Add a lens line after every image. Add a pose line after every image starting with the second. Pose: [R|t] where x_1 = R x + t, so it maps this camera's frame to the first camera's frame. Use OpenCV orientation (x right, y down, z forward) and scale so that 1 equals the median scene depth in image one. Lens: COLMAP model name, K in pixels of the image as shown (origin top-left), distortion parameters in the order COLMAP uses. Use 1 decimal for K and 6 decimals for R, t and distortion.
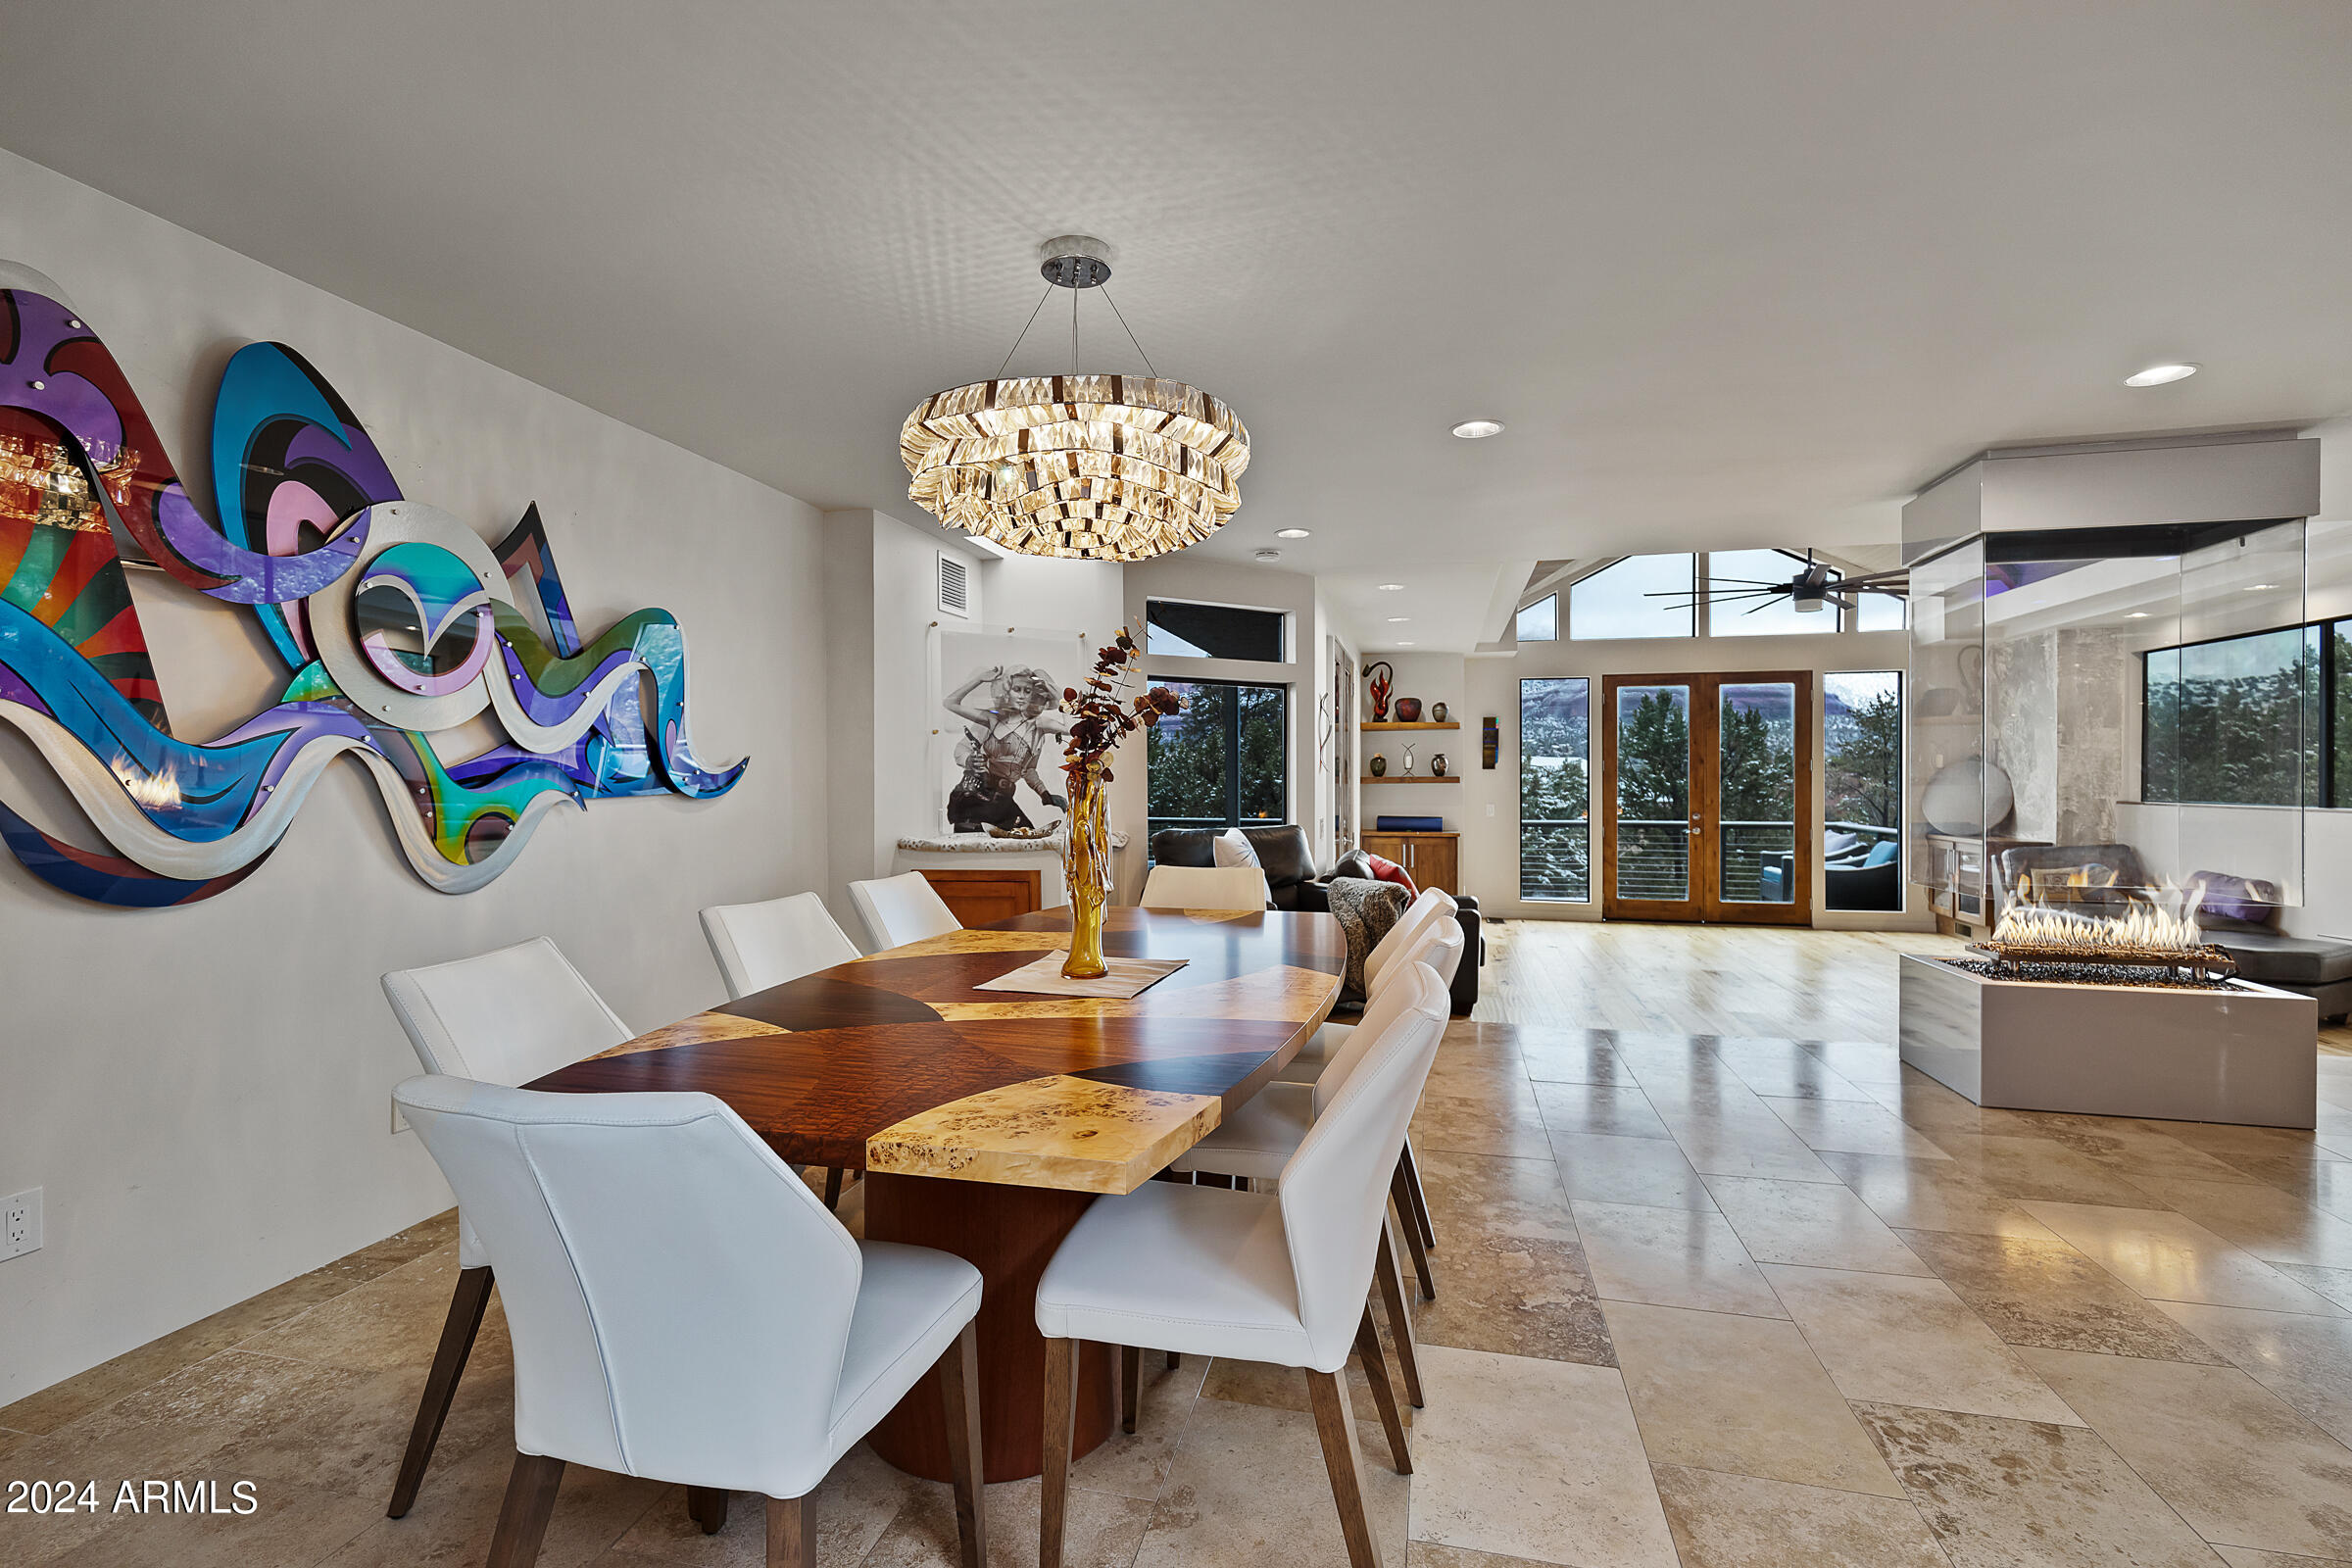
lens RADIAL K [[1077.0, 0, 1171.8], [0, 1077.0, 779.4], [0, 0, 1]] dist [0.011763, -0.001011]
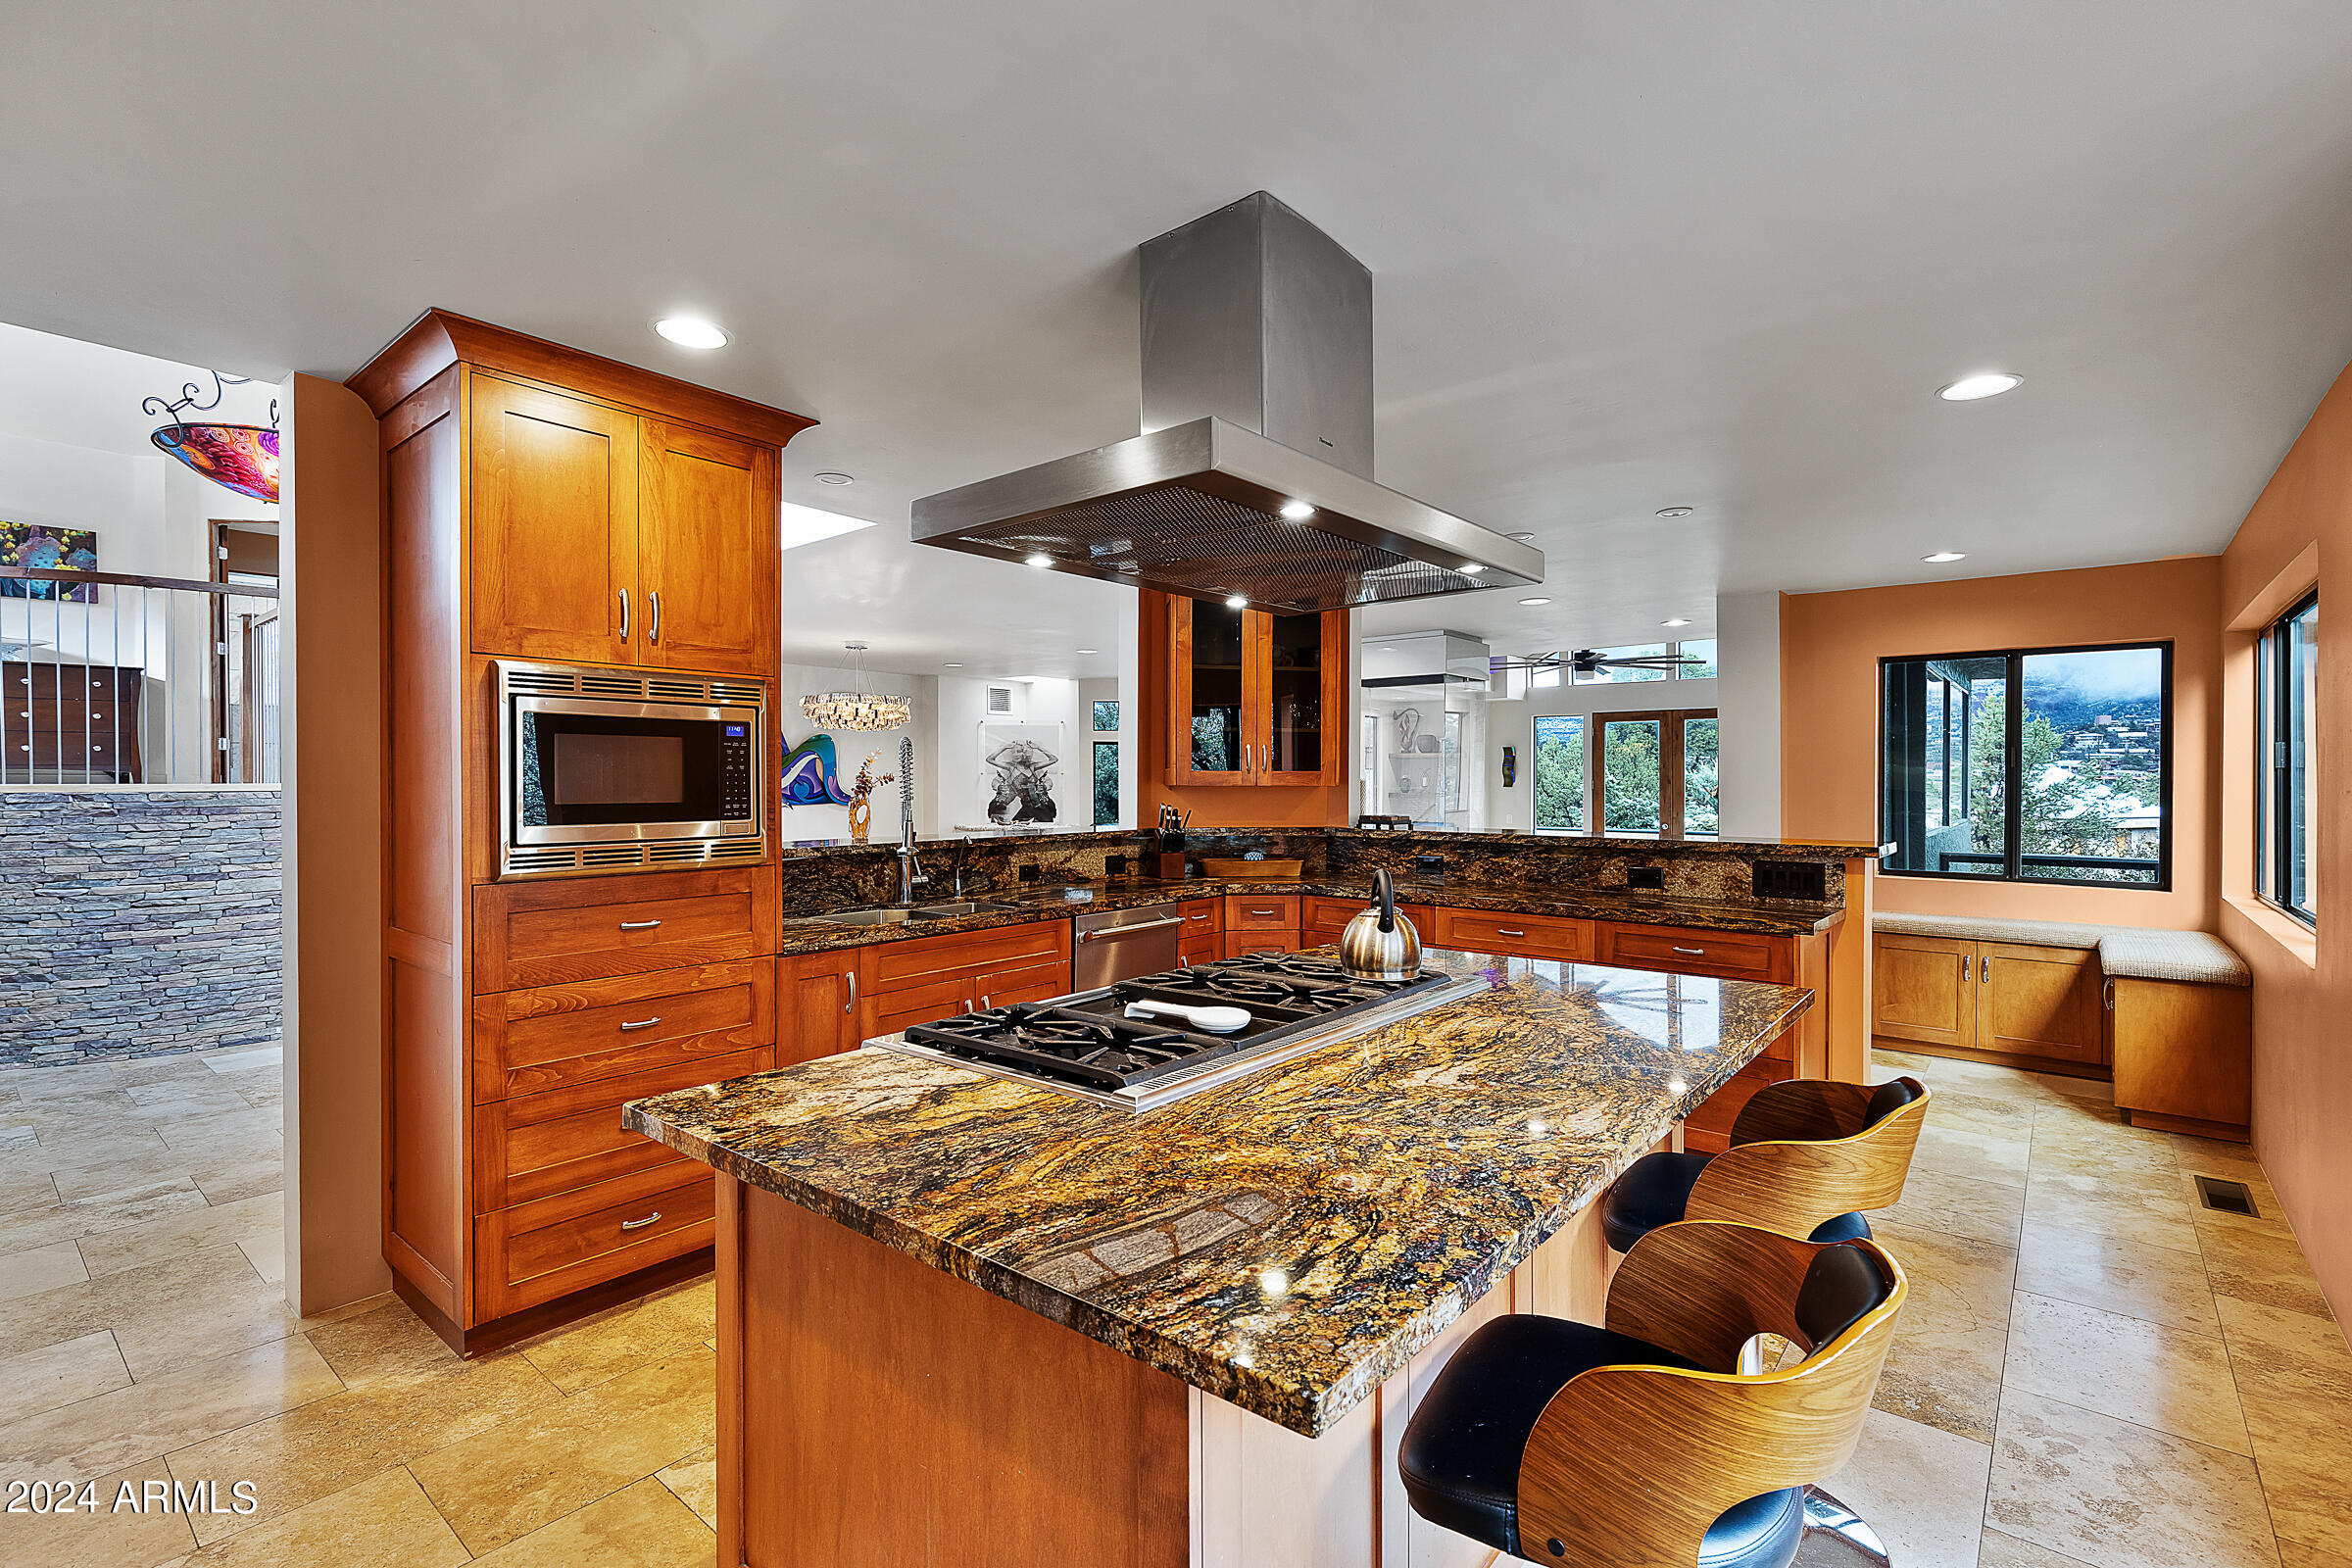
lens RADIAL K [[1071.7, 0, 1179.0], [0, 1071.7, 785.6], [0, 0, 1]] dist [0.003503, -0.000082]
pose [[0.900434, 0.004667, -0.434967, 0.616272], [-0.002798, 0.999984, 0.004937, -0.019325], [0.434983, -0.003229, 0.900433, -0.419966]]
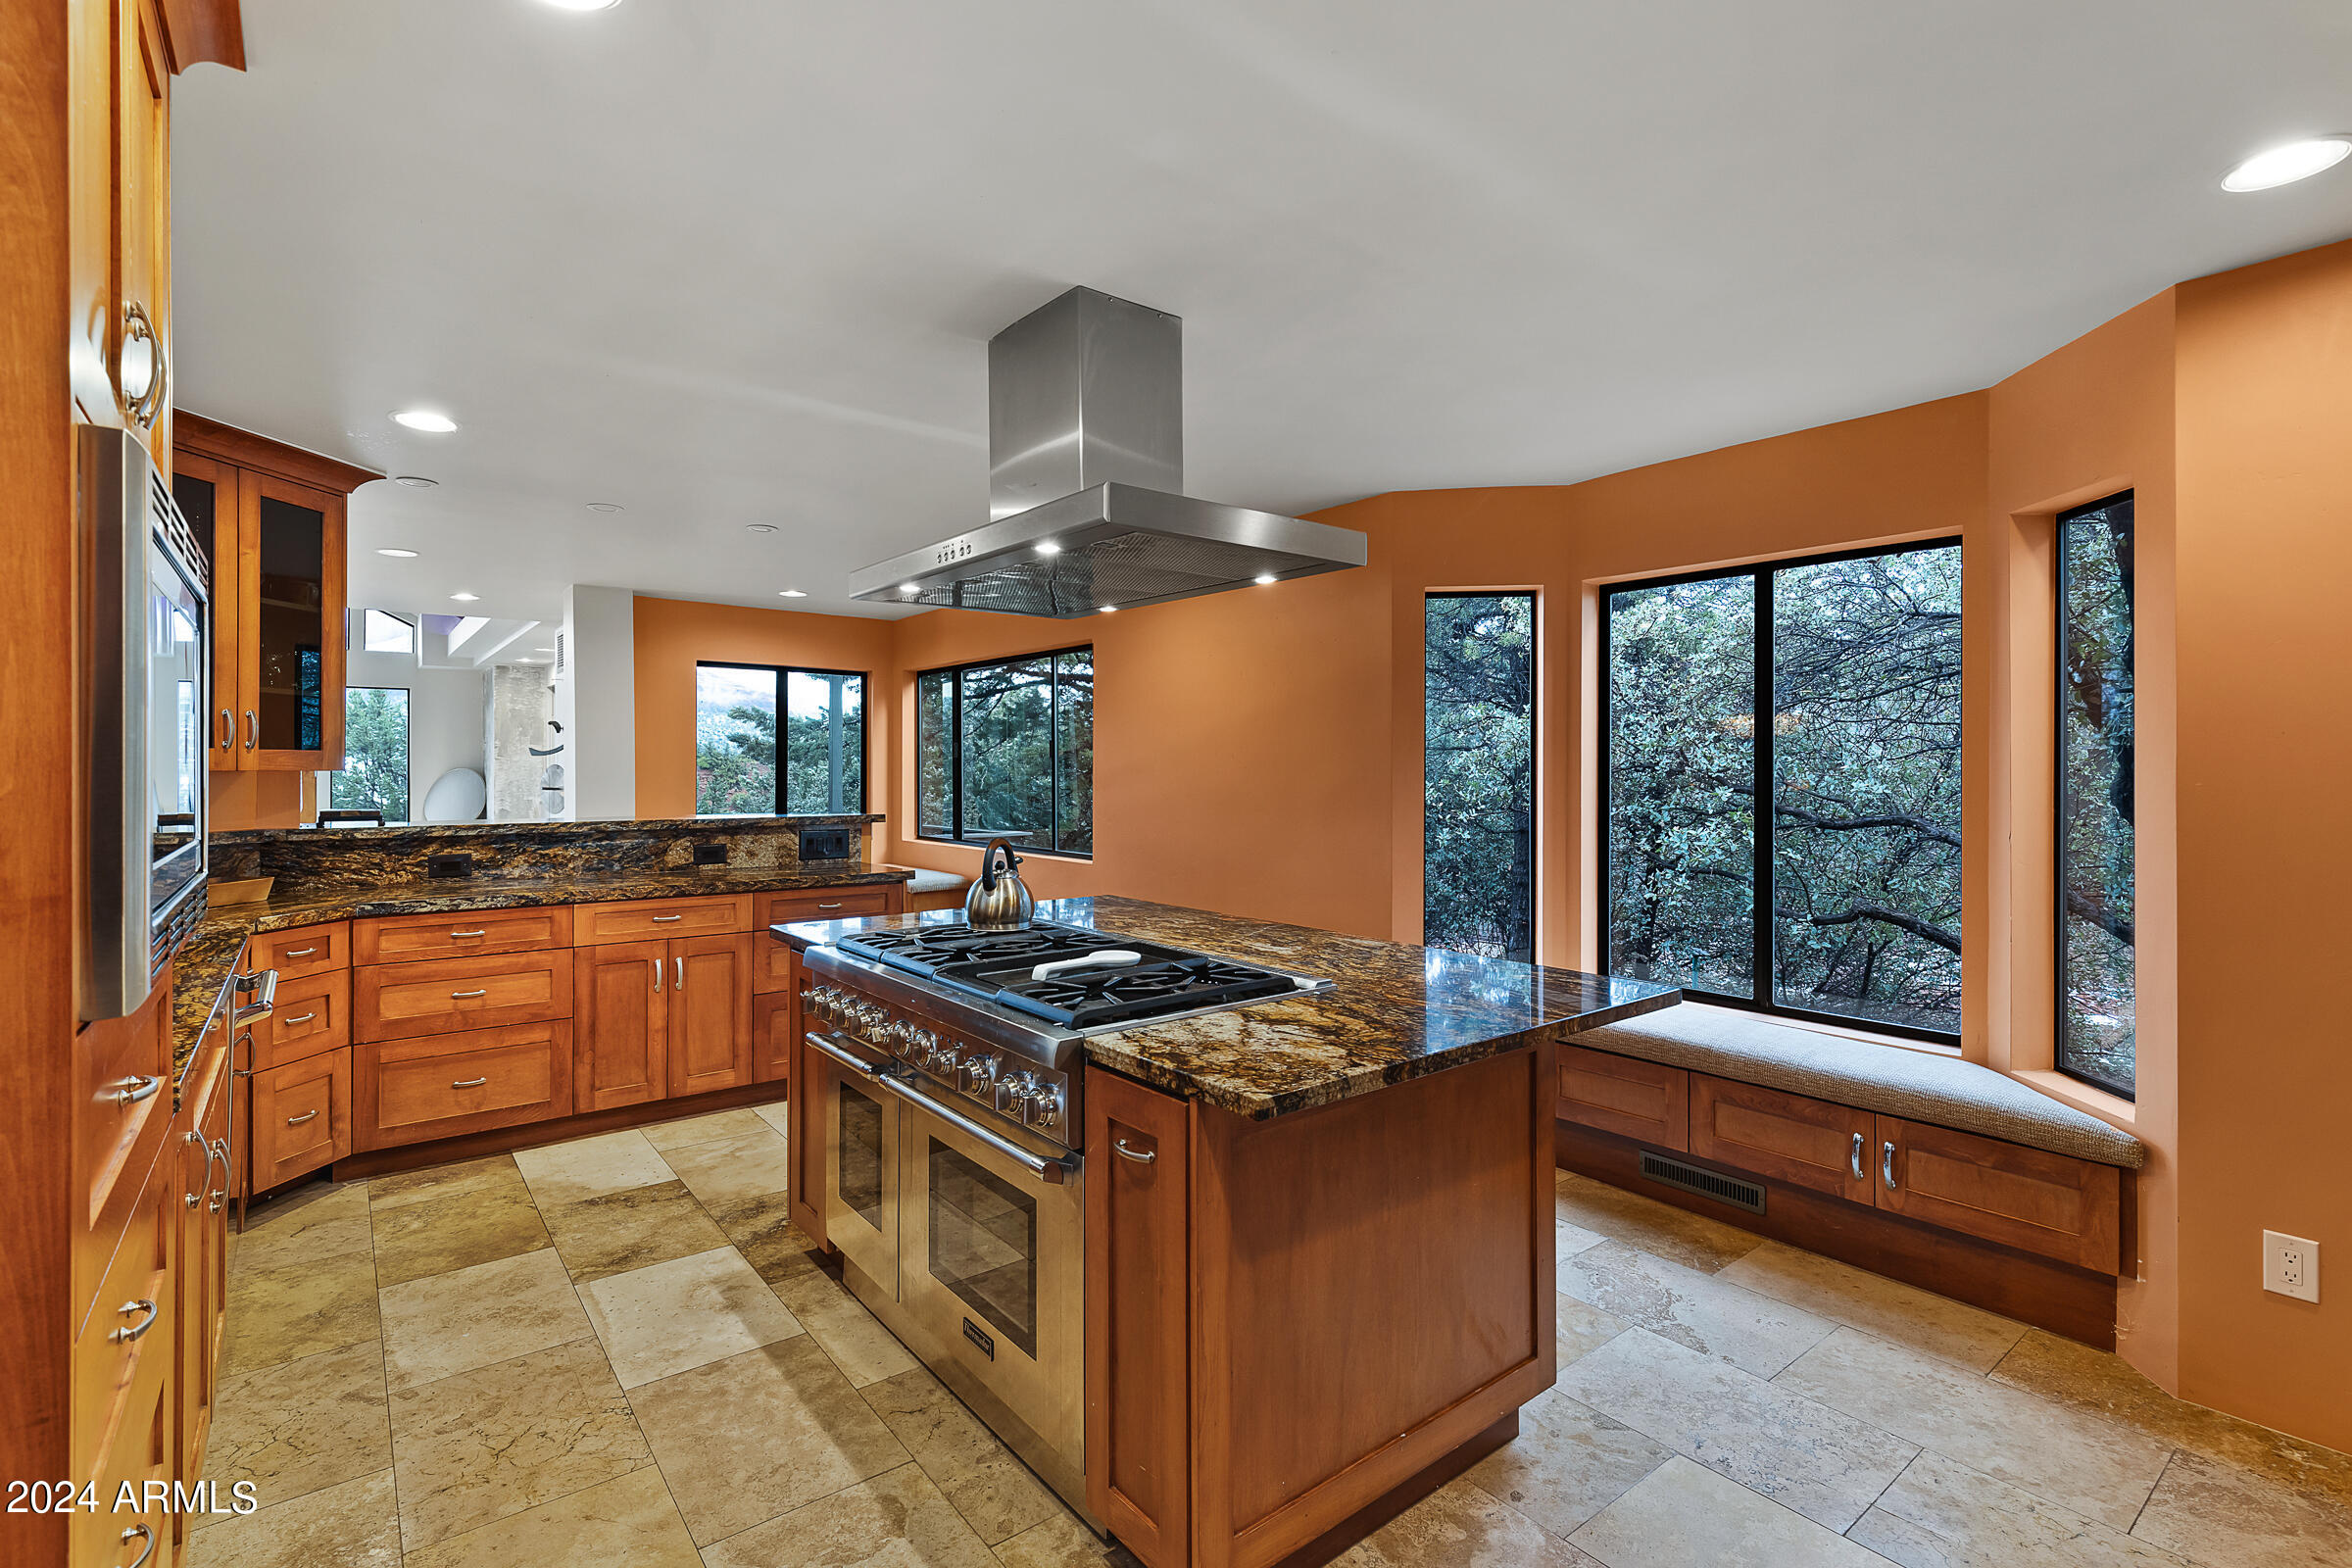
lens RADIAL K [[1077.0, 0, 1171.8], [0, 1077.0, 779.4], [0, 0, 1]] dist [0.011763, -0.001011]
pose [[0.610961, -0.005988, 0.791638, 0.308308], [-0.001219, 0.999963, 0.008504, -0.017396], [-0.791660, -0.006160, 0.610931, -0.392397]]
